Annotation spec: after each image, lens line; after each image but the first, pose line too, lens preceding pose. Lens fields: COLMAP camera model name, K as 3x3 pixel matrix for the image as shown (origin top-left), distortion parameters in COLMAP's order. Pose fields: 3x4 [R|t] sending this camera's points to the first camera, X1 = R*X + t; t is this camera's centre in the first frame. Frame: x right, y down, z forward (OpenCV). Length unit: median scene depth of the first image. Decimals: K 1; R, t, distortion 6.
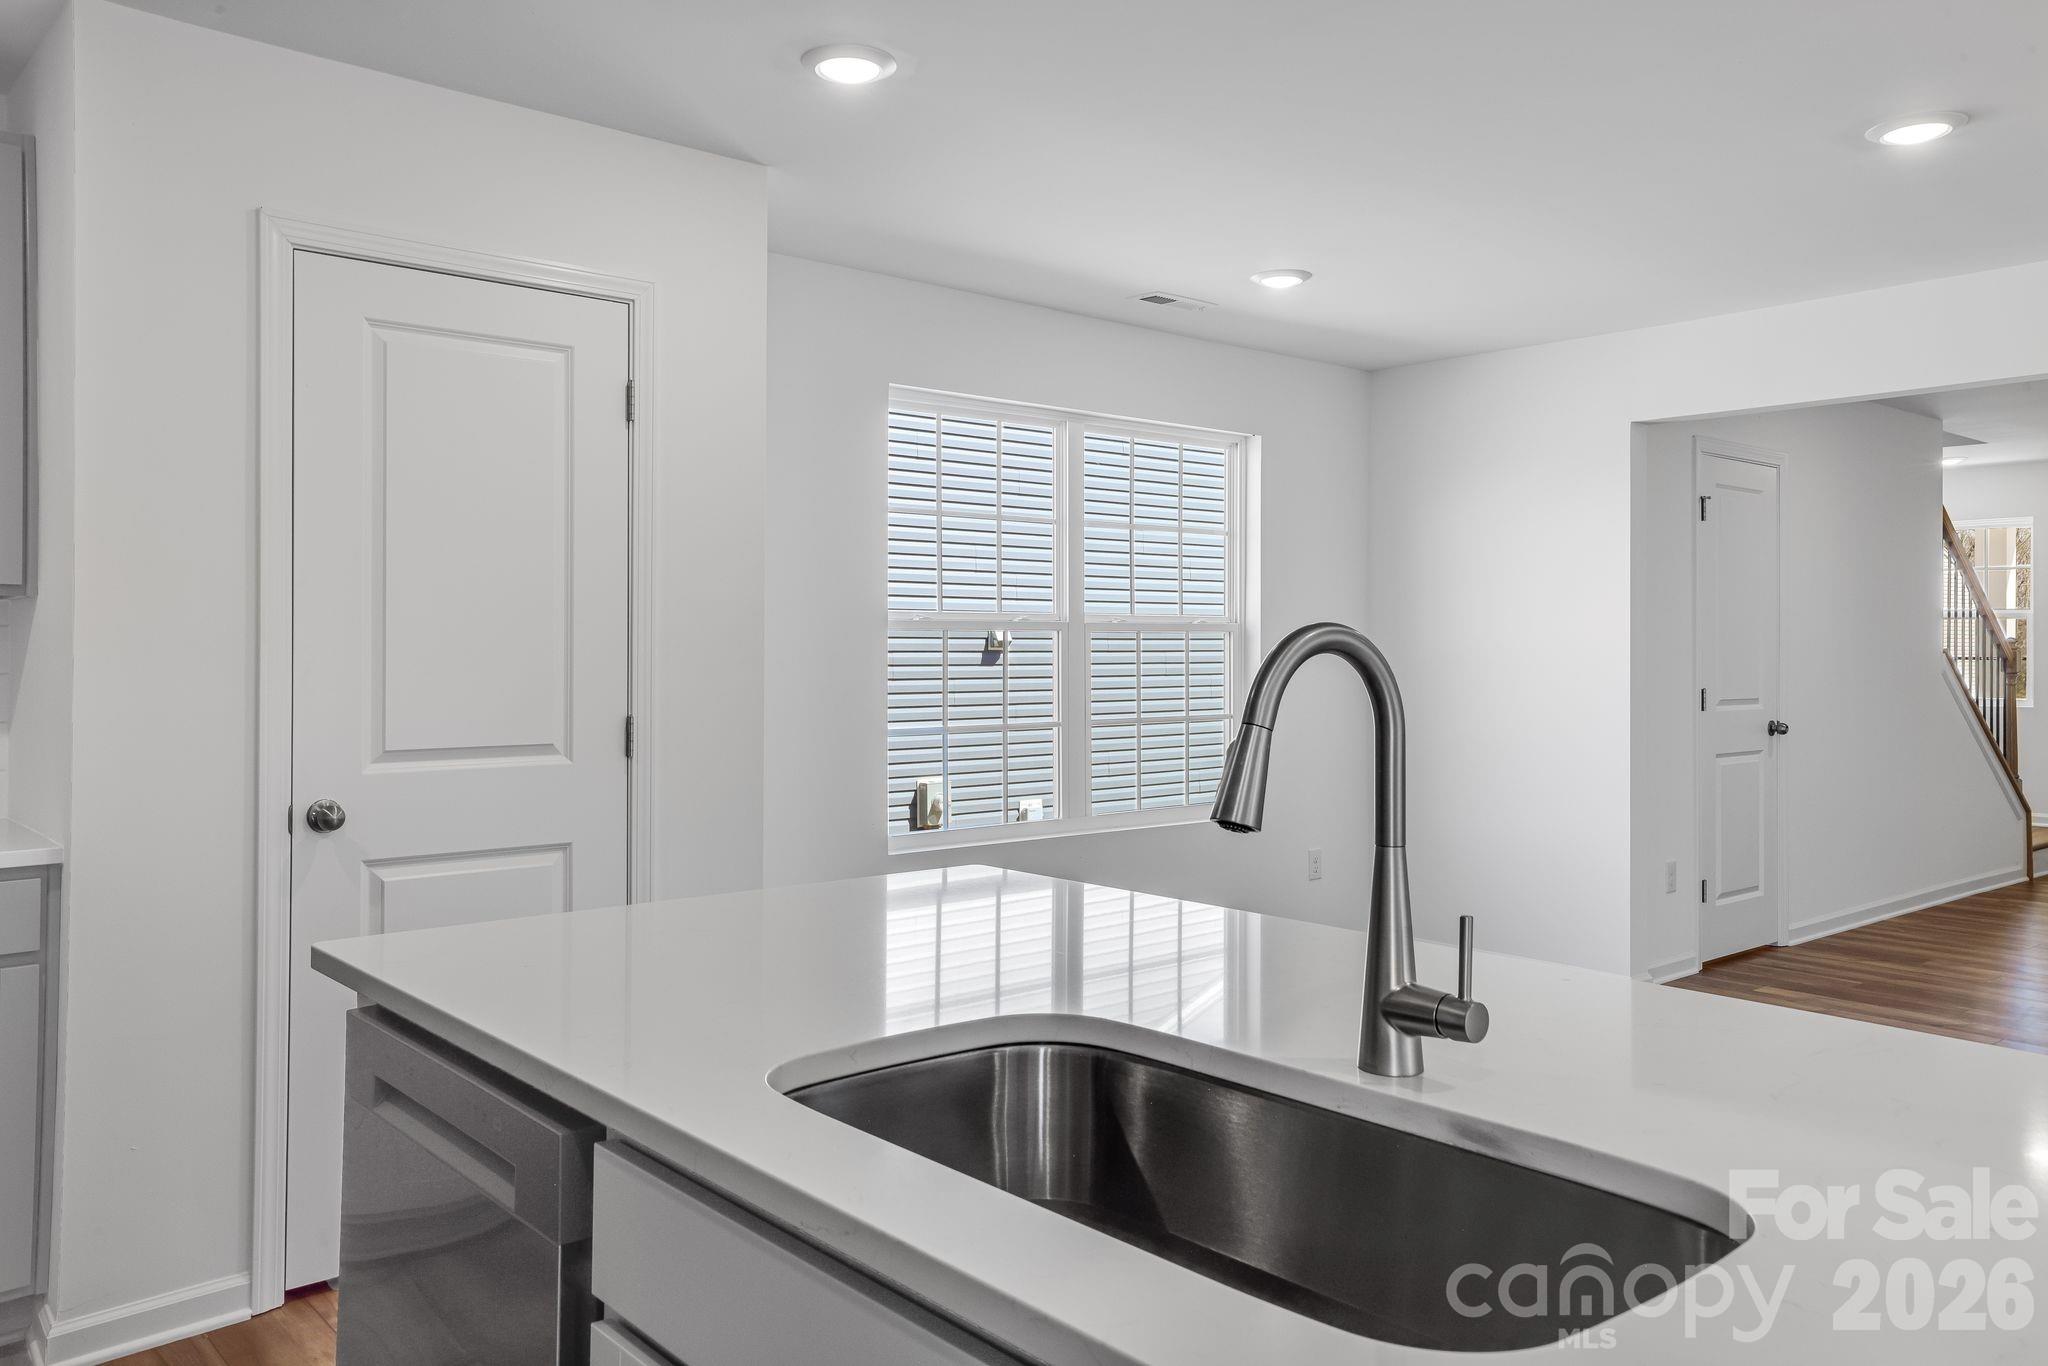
lens RADIAL K [[1526.9, 0, 1010.1], [0, 1526.9, 630.0], [0, 0, 1]] dist [0.021482, 0.027824]
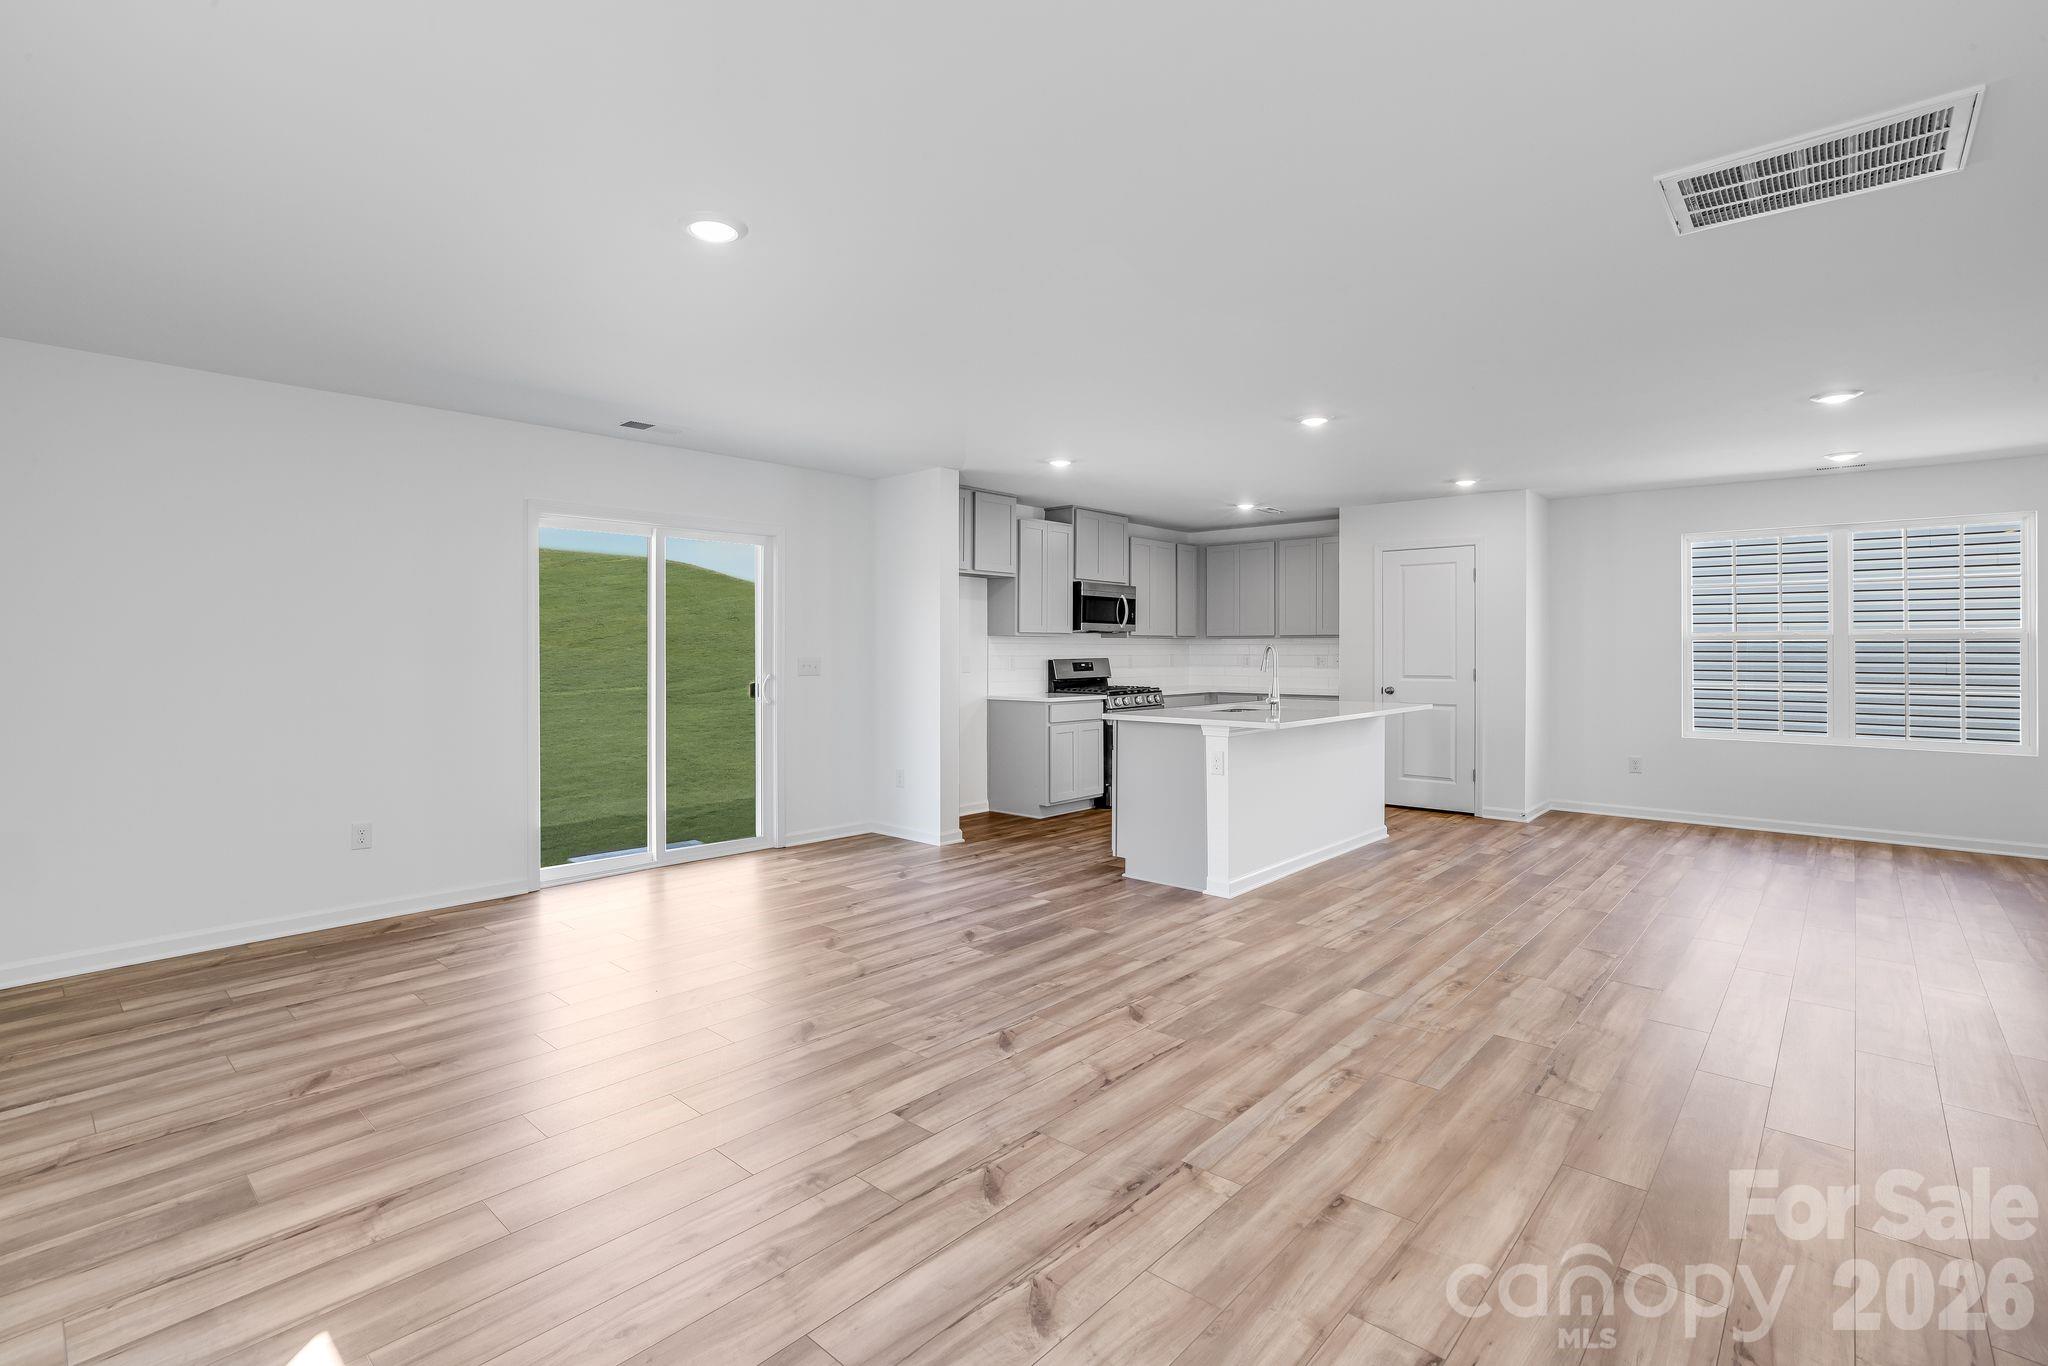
lens RADIAL K [[955.5, 0, 1025.4], [0, 955.5, 660.1], [0, 0, 1]] dist [-0.025454, 0.002964]
pose [[0.134479, 0.006910, -0.990892, 1.086849], [0.011893, 0.999892, 0.008587, 0.004364], [0.990845, -0.012939, 0.134383, -0.165352]]
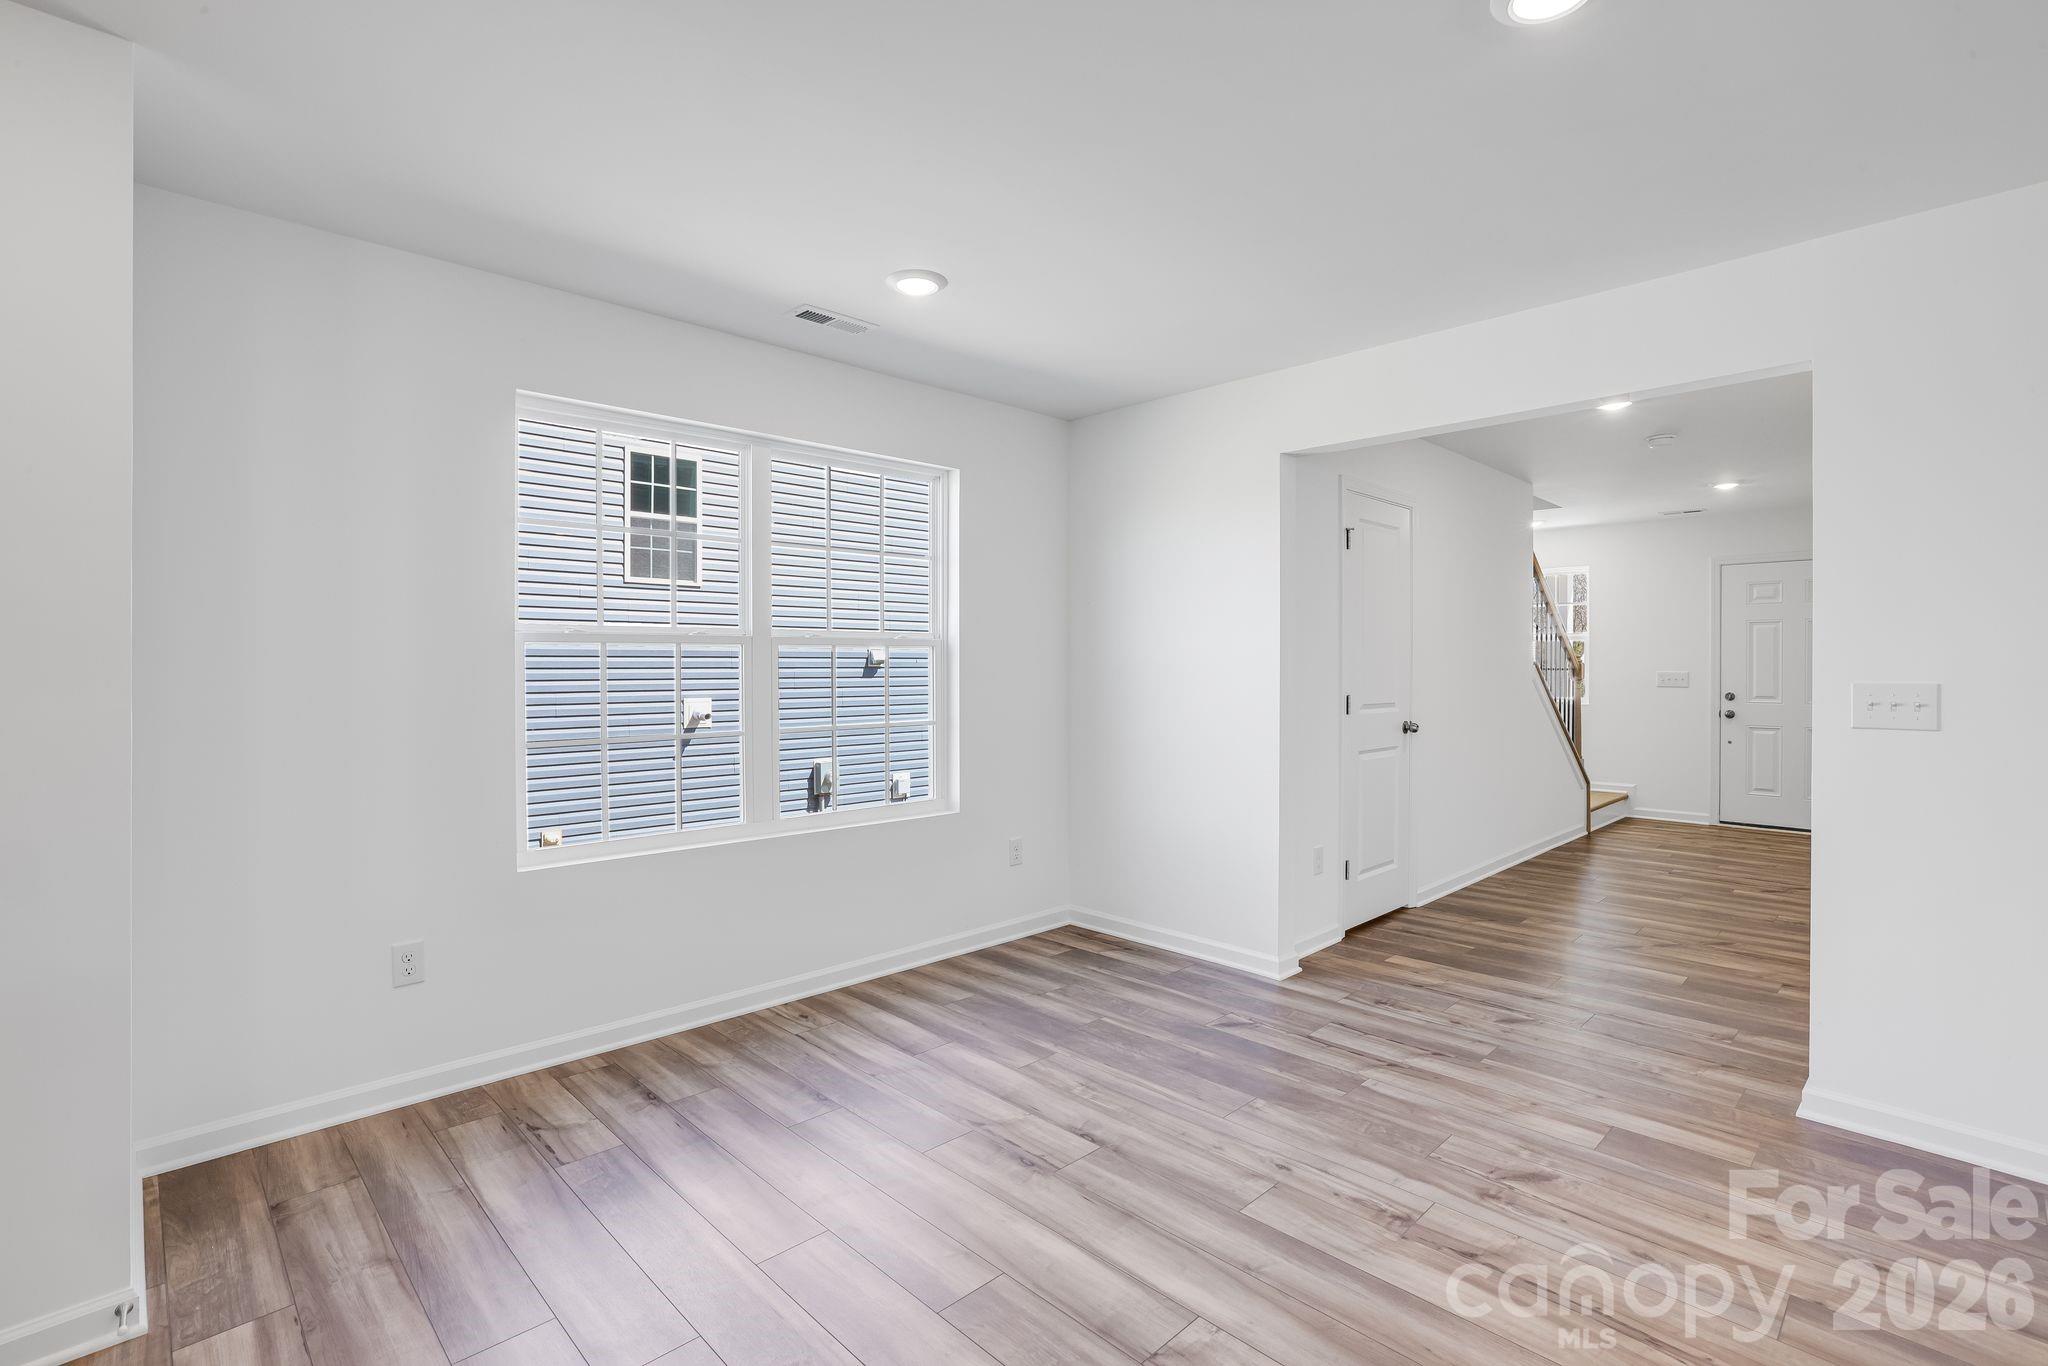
lens RADIAL K [[955.5, 0, 1011.2], [0, 955.5, 675.4], [0, 0, 1]] dist [-0.025454, 0.002964]
pose [[0.998435, -0.004649, 0.055731, 0.178806], [0.003420, 0.999749, 0.022140, 0.007387], [-0.055820, -0.021915, 0.998200, 0.337660]]
